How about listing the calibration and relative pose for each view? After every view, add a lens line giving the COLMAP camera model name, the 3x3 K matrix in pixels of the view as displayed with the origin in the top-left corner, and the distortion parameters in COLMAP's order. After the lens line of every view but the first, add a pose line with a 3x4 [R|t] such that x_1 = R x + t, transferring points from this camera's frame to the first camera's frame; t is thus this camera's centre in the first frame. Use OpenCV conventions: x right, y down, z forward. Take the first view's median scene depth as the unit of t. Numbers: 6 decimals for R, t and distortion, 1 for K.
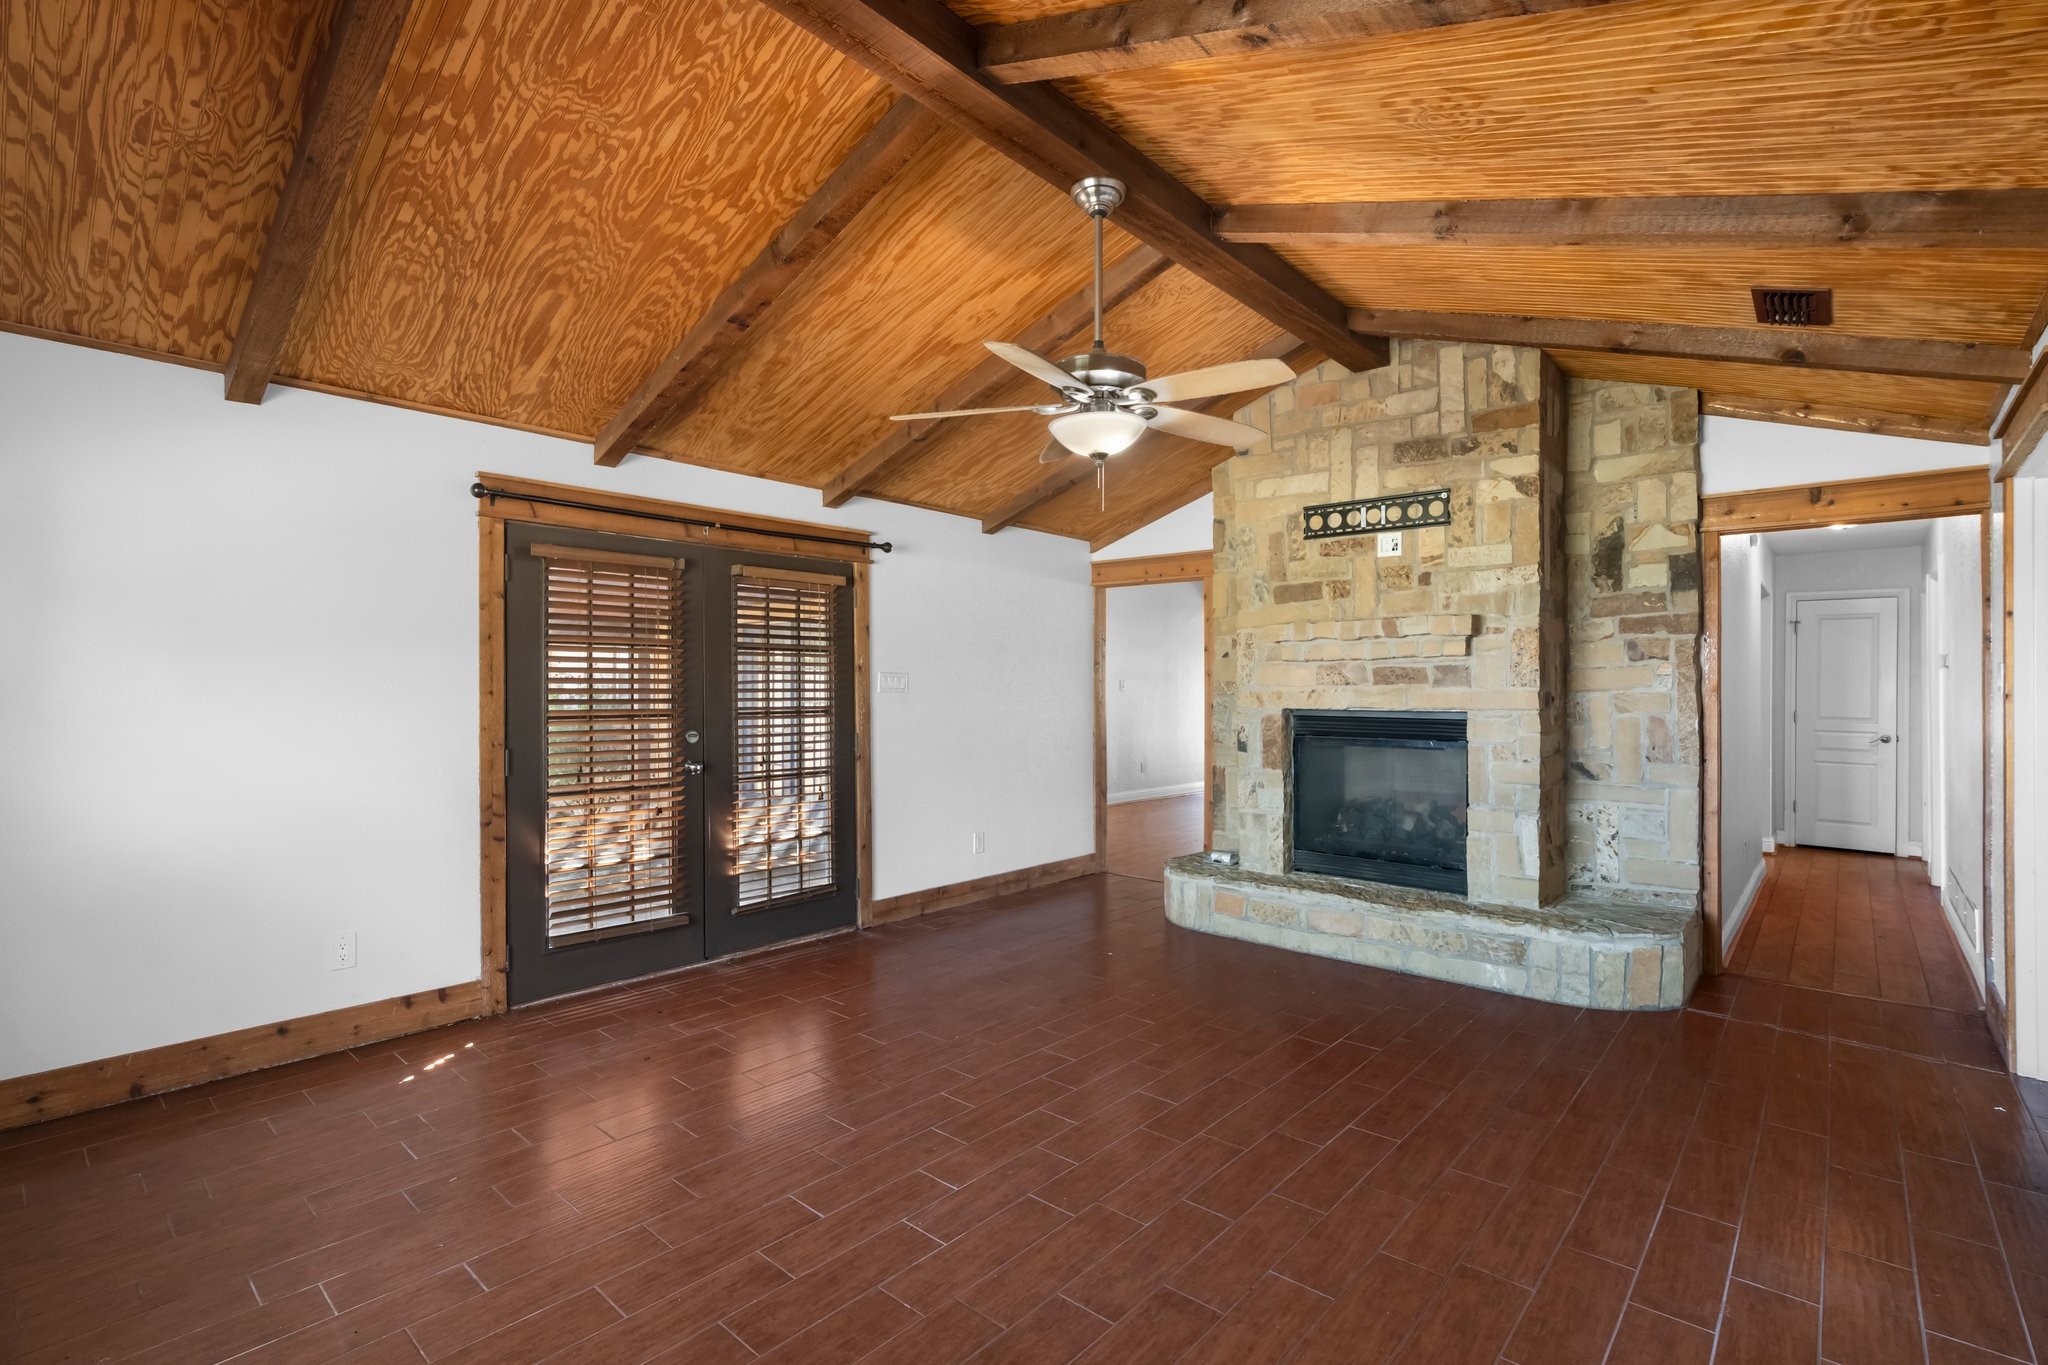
lens RADIAL K [[909.7, 0, 1030.2], [0, 909.7, 678.8], [0, 0, 1]] dist [-0.010856, 0.004745]
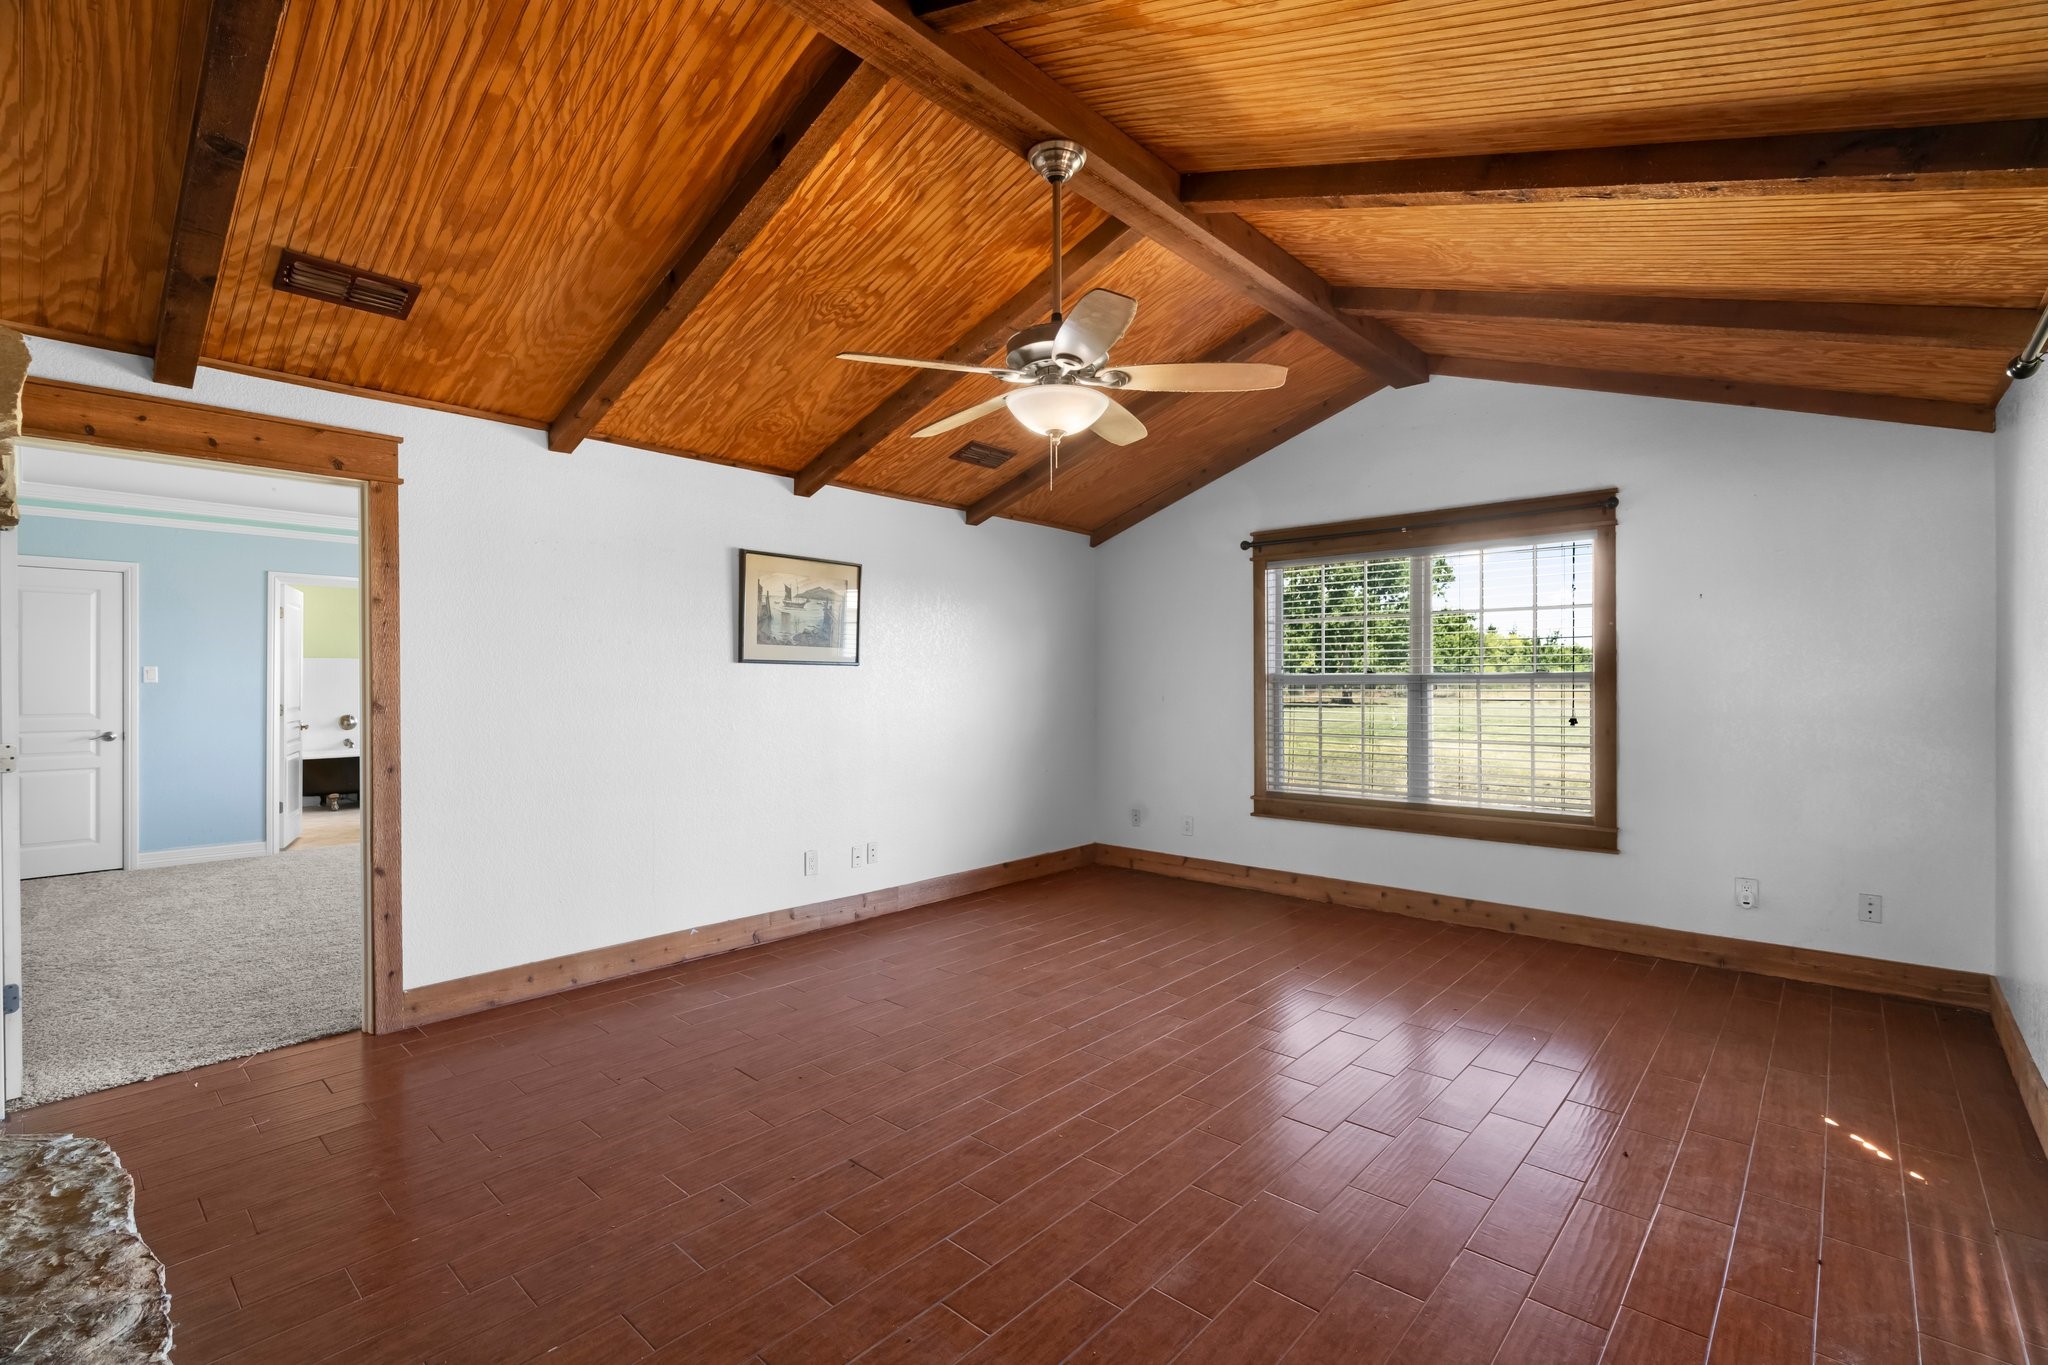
lens RADIAL K [[909.7, 0, 1030.2], [0, 909.7, 678.8], [0, 0, 1]] dist [-0.010856, 0.004745]
pose [[-0.999889, -0.000183, 0.014868, 0.084801], [-0.000385, 0.999907, -0.013611, 0.018907], [-0.014864, -0.013615, -0.999797, 1.879274]]
